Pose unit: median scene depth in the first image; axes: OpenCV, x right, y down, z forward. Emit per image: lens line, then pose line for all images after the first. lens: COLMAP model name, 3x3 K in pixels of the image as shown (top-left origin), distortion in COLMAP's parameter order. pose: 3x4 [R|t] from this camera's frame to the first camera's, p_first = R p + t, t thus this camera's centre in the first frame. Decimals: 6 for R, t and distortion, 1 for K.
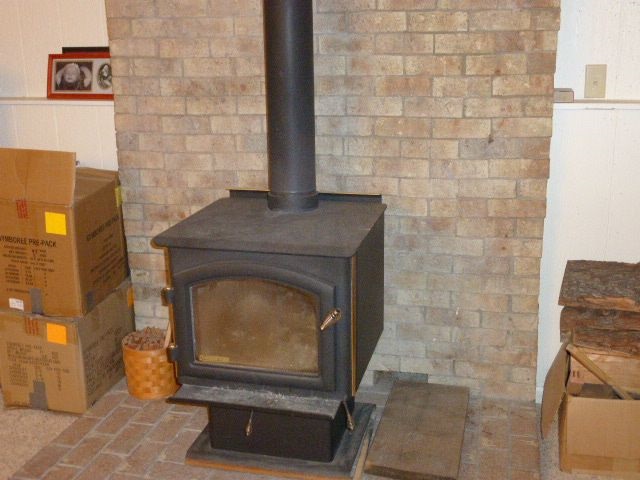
lens RADIAL K [[744.5, 0, 319.3], [0, 744.5, 238.0], [0, 0, 1]] dist [-0.032097, 0.000000]
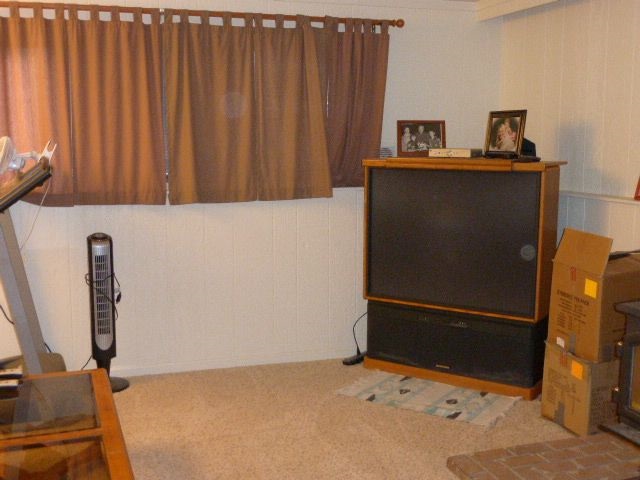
lens RADIAL K [[744.5, 0, 320.2], [0, 744.5, 241.1], [0, 0, 1]] dist [-0.032097, 0.000000]
pose [[0.540431, 0.128952, -0.831448, 0.471701], [-0.236296, 0.971677, -0.002889, 0.016832], [0.807526, 0.198029, 0.555595, -0.157803]]
